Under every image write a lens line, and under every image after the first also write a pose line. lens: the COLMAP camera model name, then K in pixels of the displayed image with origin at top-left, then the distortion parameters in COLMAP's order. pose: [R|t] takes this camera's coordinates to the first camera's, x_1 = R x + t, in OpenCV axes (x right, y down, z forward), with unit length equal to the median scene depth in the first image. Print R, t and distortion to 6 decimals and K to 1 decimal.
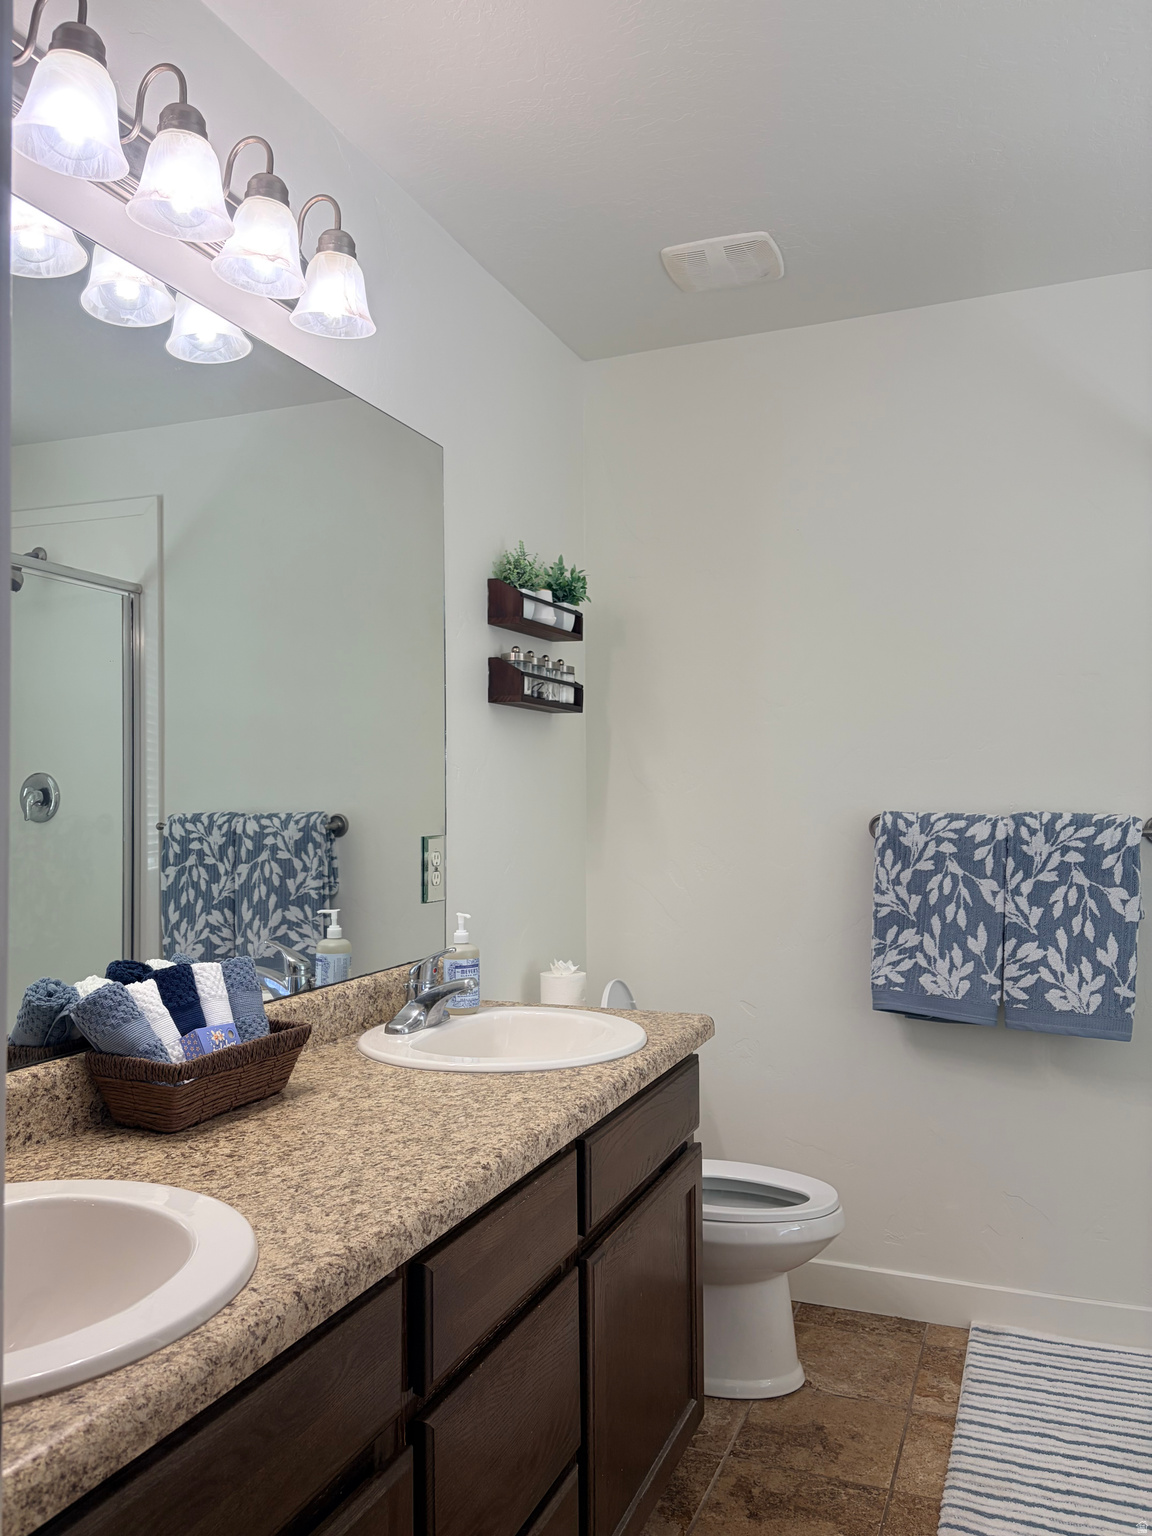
lens RADIAL K [[1173.4, 0, 567.3], [0, 1173.4, 773.7], [0, 0, 1]] dist [0.056903, -0.060902]
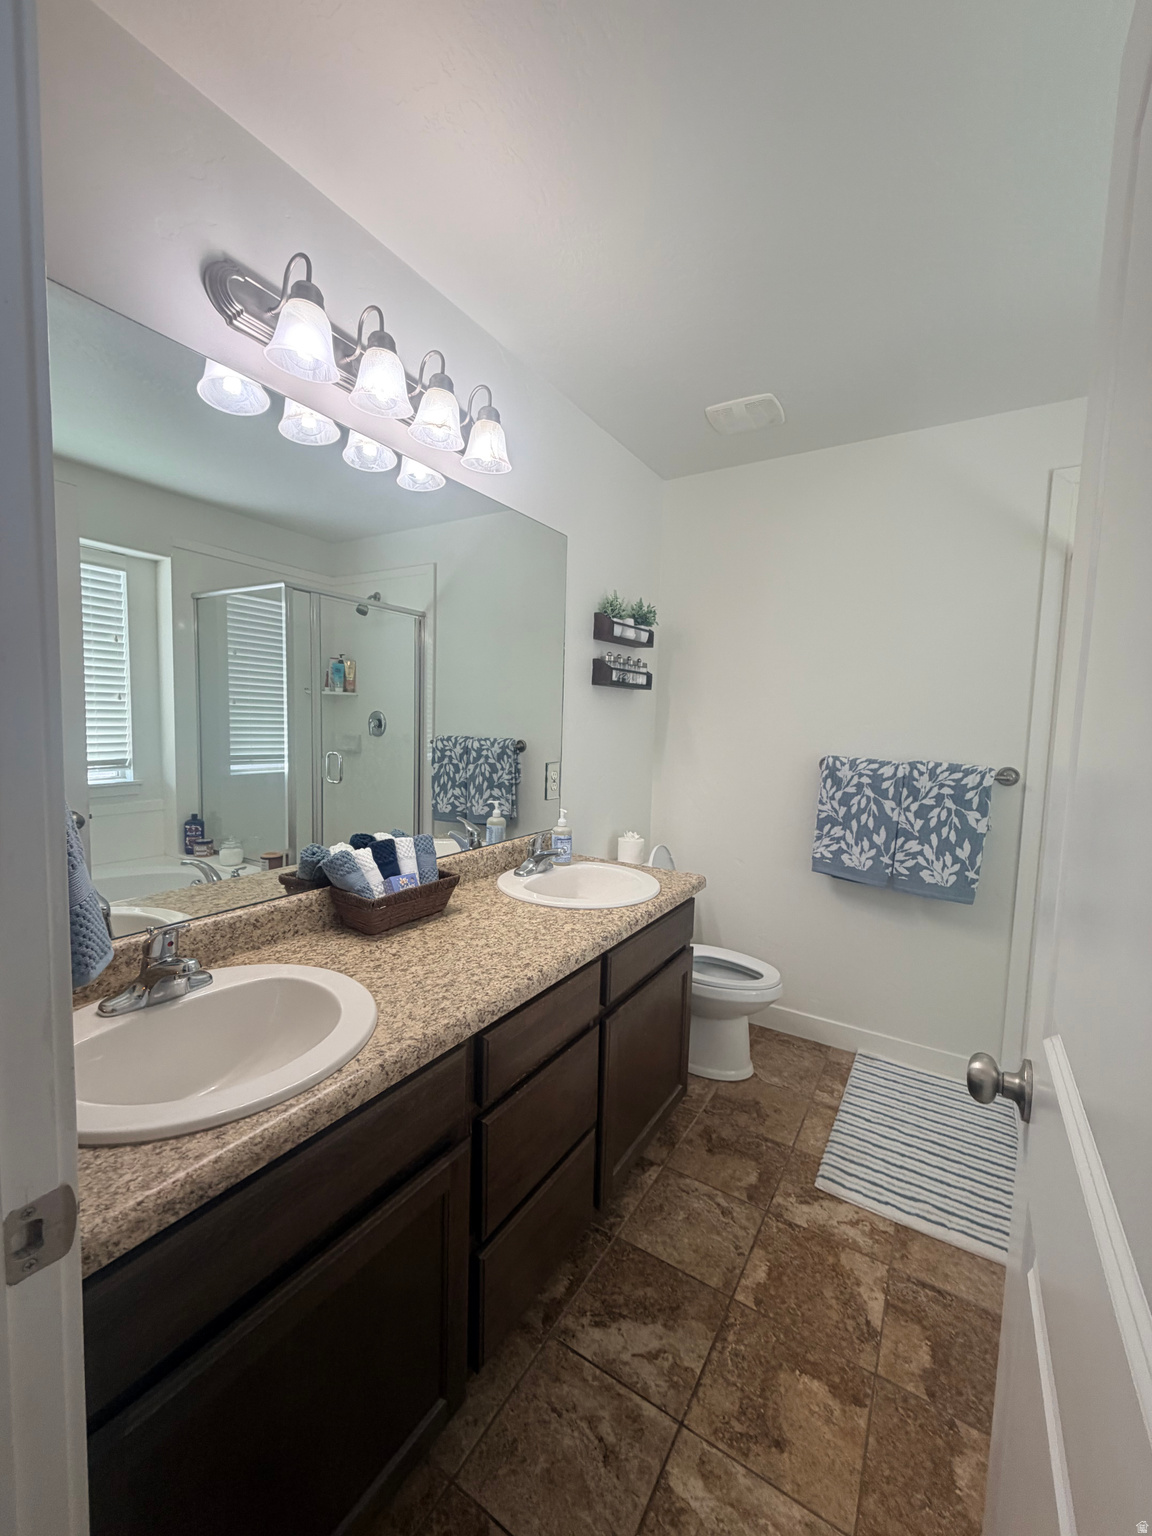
lens RADIAL K [[612.5, 0, 571.5], [0, 612.5, 766.3], [0, 0, 1]] dist [0.002355, 0.000189]
pose [[0.983226, 0.047188, -0.176182, 0.078362], [-0.028808, 0.994006, 0.105460, -0.040162], [0.180103, -0.098615, 0.978692, 0.102864]]
